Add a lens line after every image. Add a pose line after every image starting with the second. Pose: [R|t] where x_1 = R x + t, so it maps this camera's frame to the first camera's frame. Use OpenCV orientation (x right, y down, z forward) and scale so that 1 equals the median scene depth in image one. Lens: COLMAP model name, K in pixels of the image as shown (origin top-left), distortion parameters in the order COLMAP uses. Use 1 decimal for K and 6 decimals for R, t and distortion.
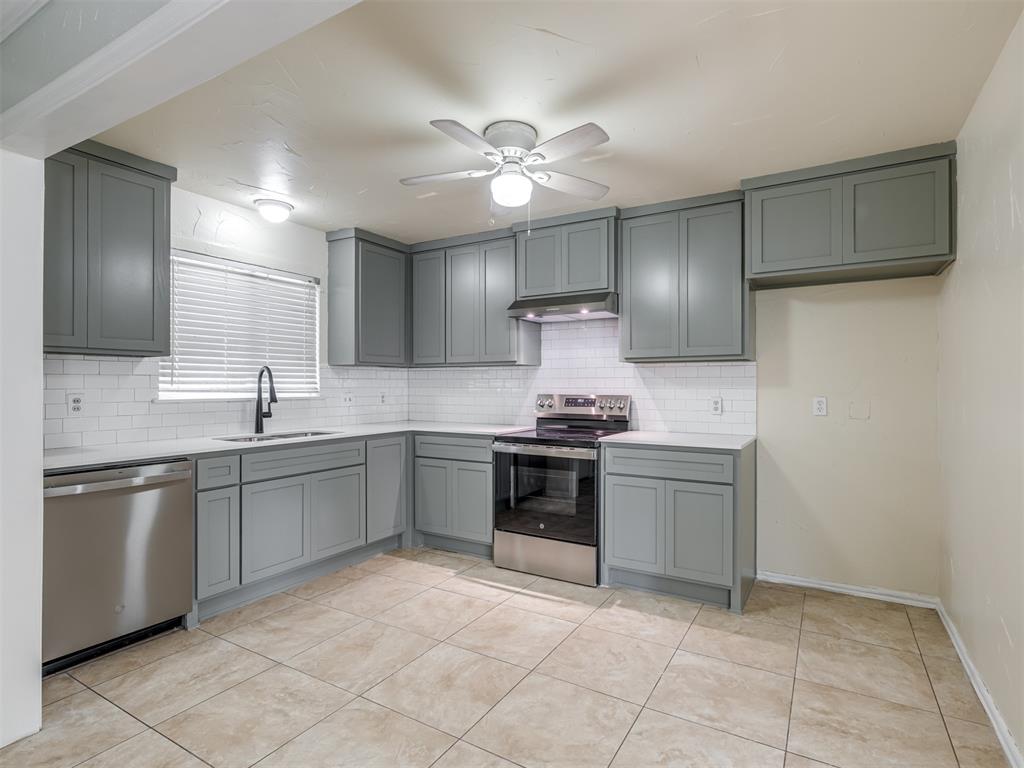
lens RADIAL K [[513.4, 0, 537.4], [0, 513.4, 383.9], [0, 0, 1]] dist [-0.006813, 0.002310]
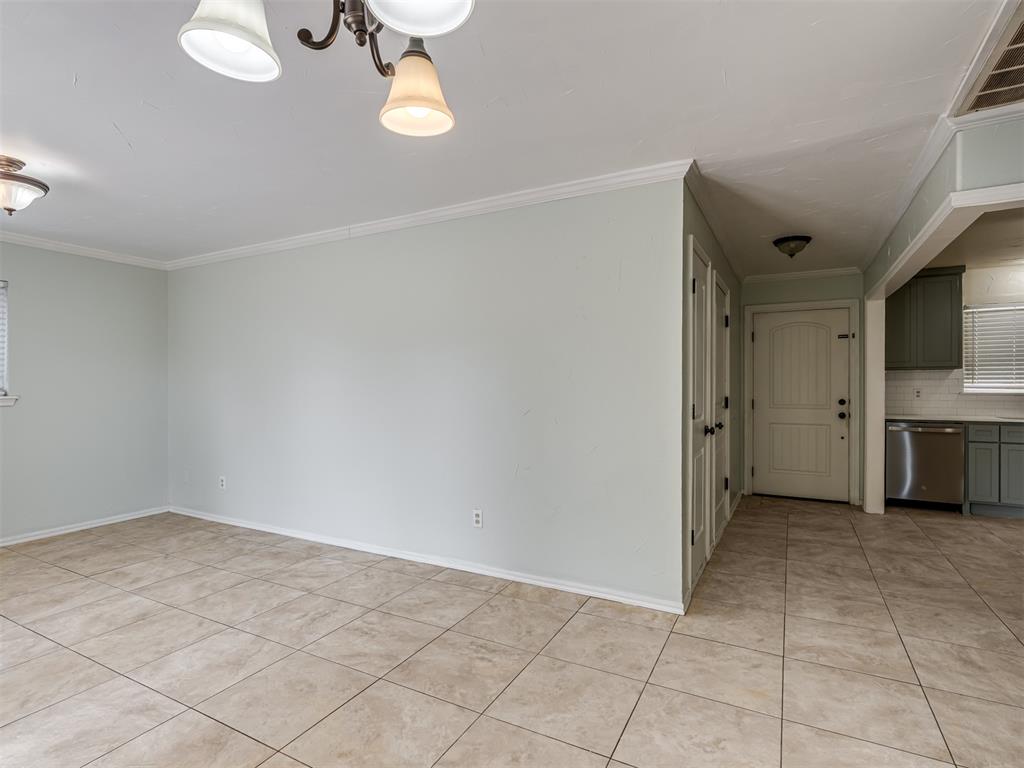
lens RADIAL K [[523.0, 0, 507.3], [0, 523.0, 385.9], [0, 0, 1]] dist [-0.003734, 0.002308]
pose [[0.015096, 0.002440, -0.999883, 1.078659], [0.004405, 0.999987, 0.002507, -0.004133], [0.999876, -0.004442, 0.015085, -0.627736]]
